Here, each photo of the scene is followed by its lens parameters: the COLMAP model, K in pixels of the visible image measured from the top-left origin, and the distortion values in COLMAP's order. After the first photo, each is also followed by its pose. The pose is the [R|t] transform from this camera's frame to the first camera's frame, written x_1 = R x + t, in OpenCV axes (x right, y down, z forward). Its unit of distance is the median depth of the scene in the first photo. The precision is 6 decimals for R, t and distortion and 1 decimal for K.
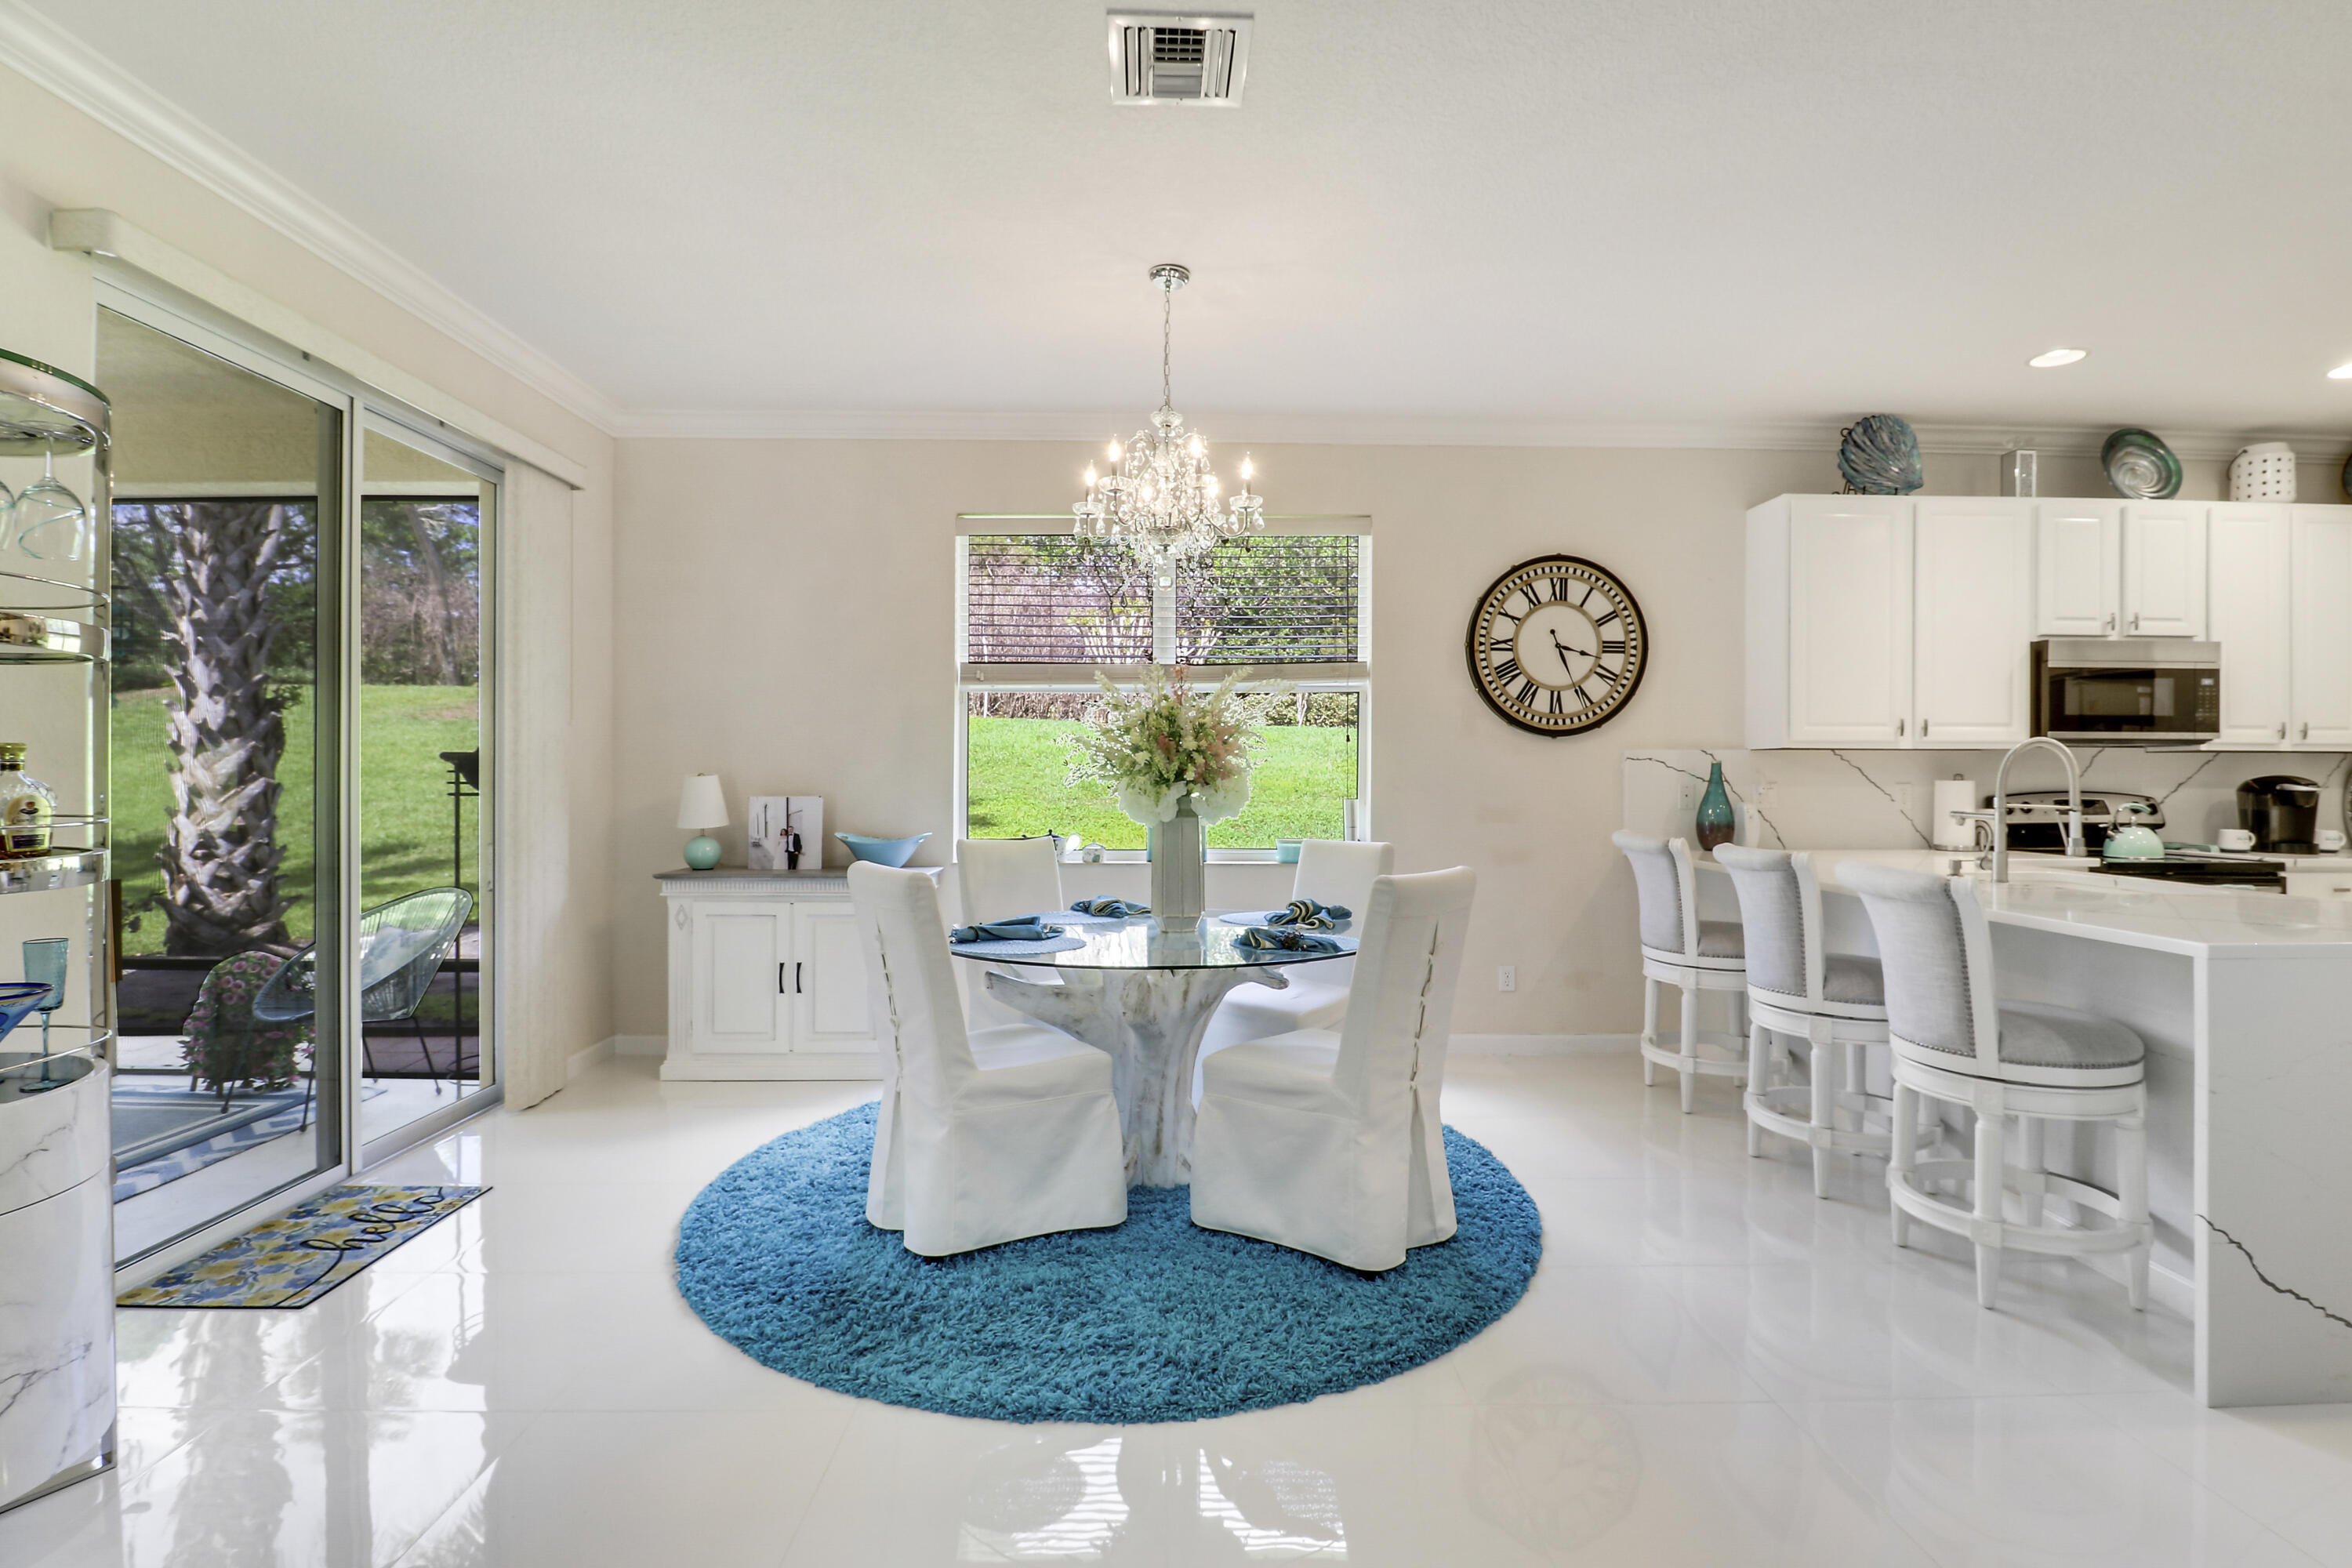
lens RADIAL K [[1092.8, 0, 1194.9], [0, 1092.8, 772.9], [0, 0, 1]] dist [0.000231, -0.007144]
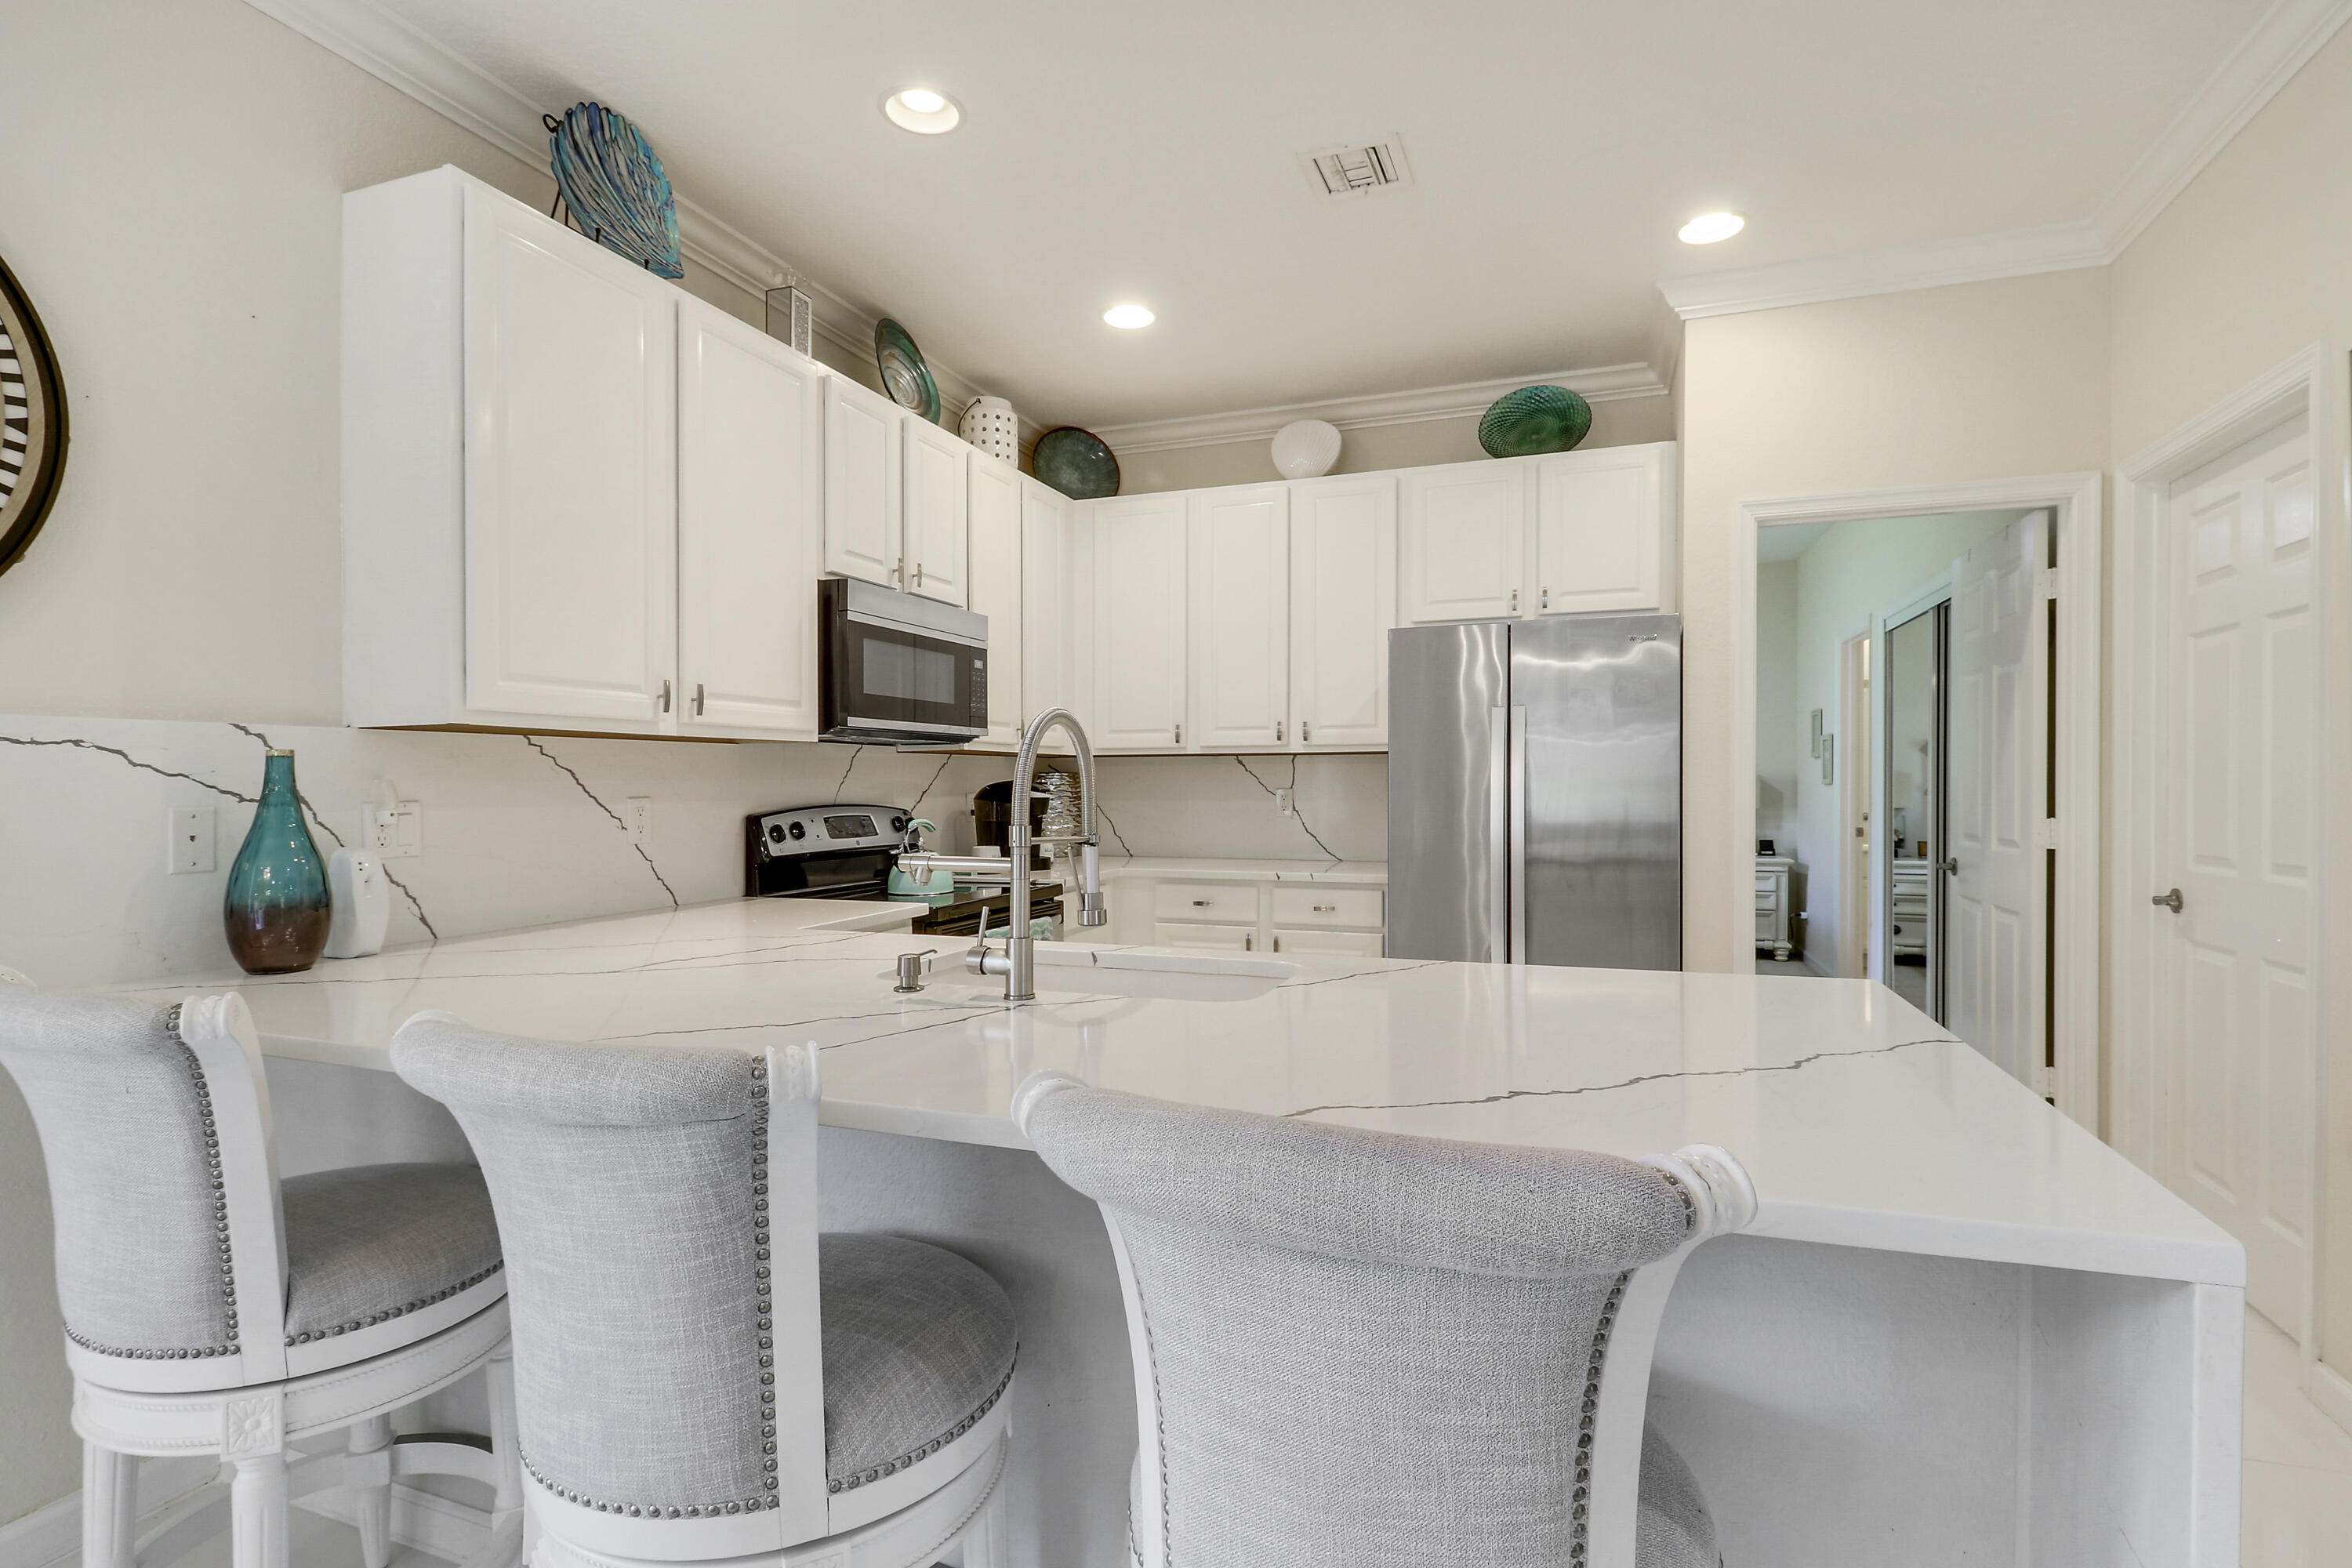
lens RADIAL K [[1106.0, 0, 1189.7], [0, 1106.0, 793.6], [0, 0, 1]] dist [-0.006298, -0.006644]
pose [[0.364406, -0.014445, 0.931128, 0.213569], [0.006511, 0.999895, 0.012963, 0.001982], [-0.931217, 0.001339, 0.364462, 0.523395]]
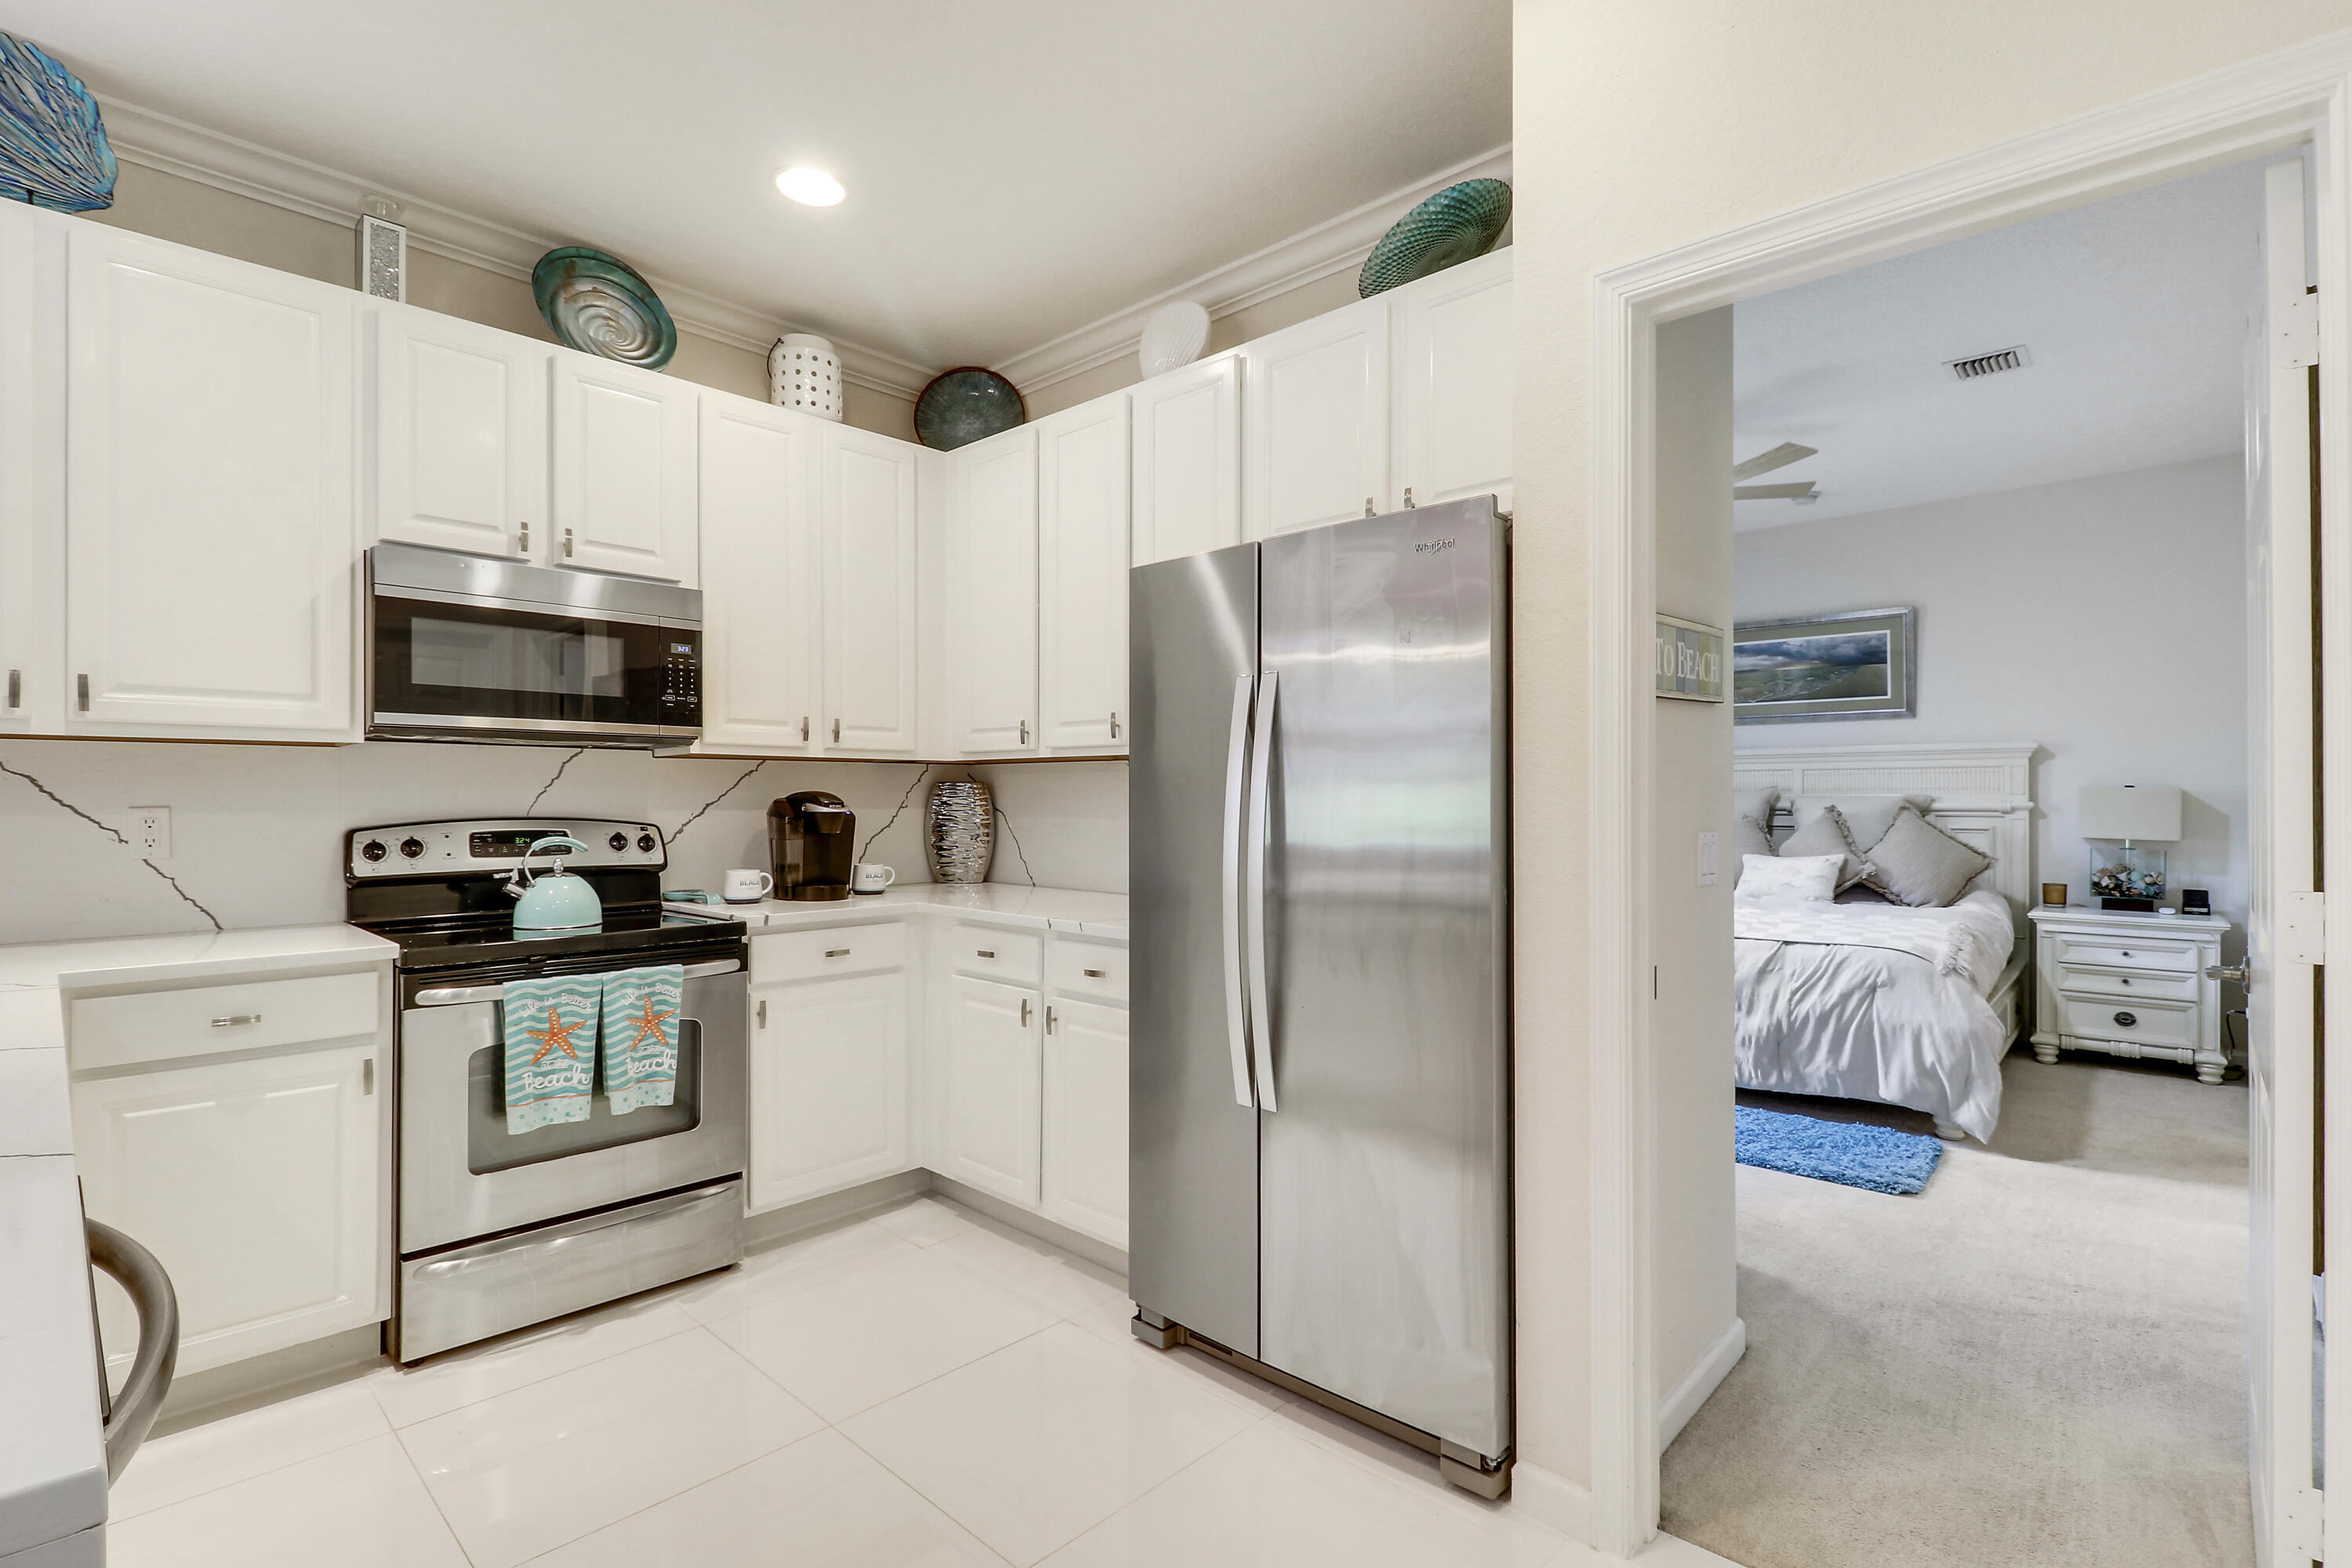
lens RADIAL K [[1092.8, 0, 1199.2], [0, 1092.8, 795.4], [0, 0, 1]] dist [0.000231, -0.007144]
pose [[0.693669, -0.001950, 0.720291, 0.630174], [0.001265, 0.999998, 0.001489, 0.004226], [-0.720293, -0.000122, 0.693670, 0.293524]]
